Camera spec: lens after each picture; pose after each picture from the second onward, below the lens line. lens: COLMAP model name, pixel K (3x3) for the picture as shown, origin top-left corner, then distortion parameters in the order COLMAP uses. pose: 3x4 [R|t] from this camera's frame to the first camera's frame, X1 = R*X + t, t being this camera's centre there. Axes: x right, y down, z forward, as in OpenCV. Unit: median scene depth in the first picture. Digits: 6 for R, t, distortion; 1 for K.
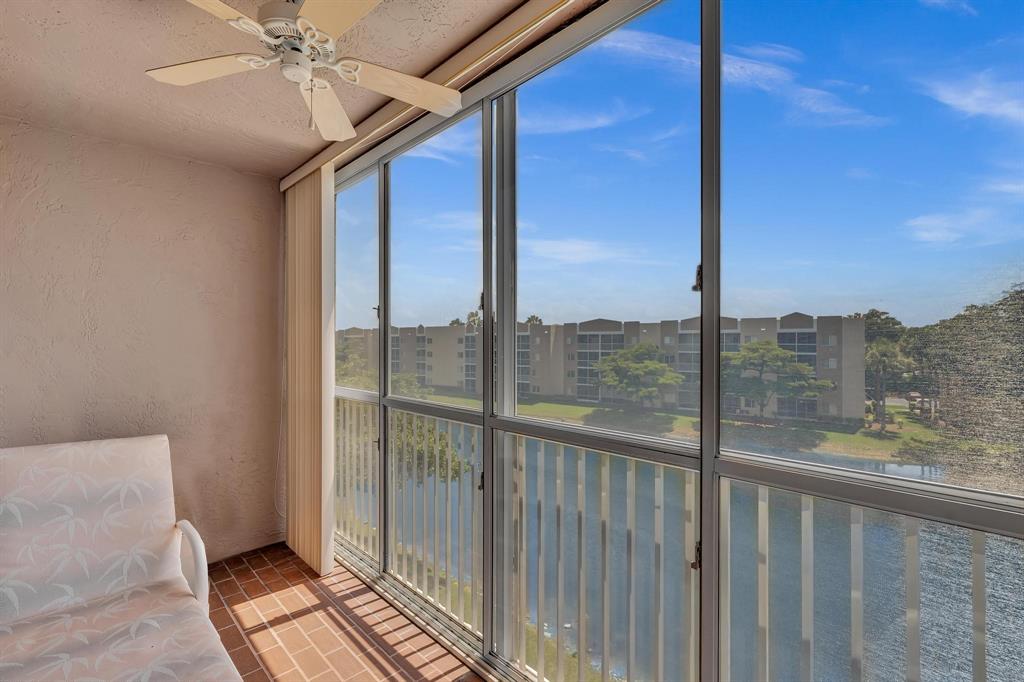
lens RADIAL K [[461.0, 0, 512.0], [0, 461.0, 341.0], [0, 0, 1]] dist [0.004960, 0.000883]
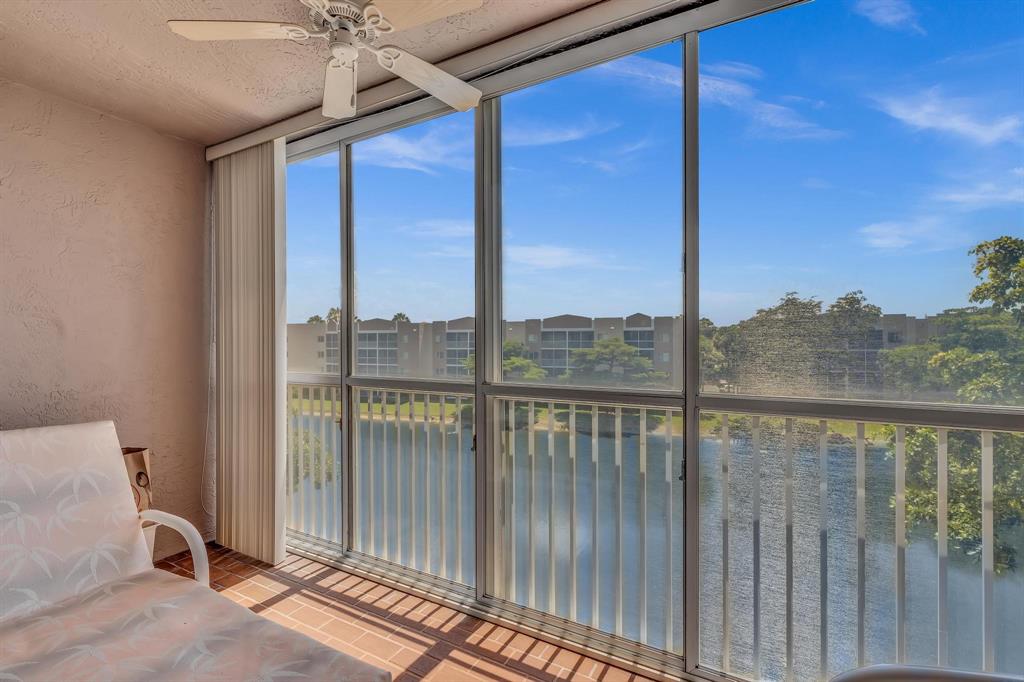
lens RADIAL K [[461.7, 0, 507.3], [0, 461.7, 340.2], [0, 0, 1]] dist [0.004874, 0.000367]
pose [[0.957954, -0.002665, 0.286910, -0.231089], [0.002978, 0.999995, -0.000656, 0.042532], [-0.286907, 0.001483, 0.957957, -0.061836]]
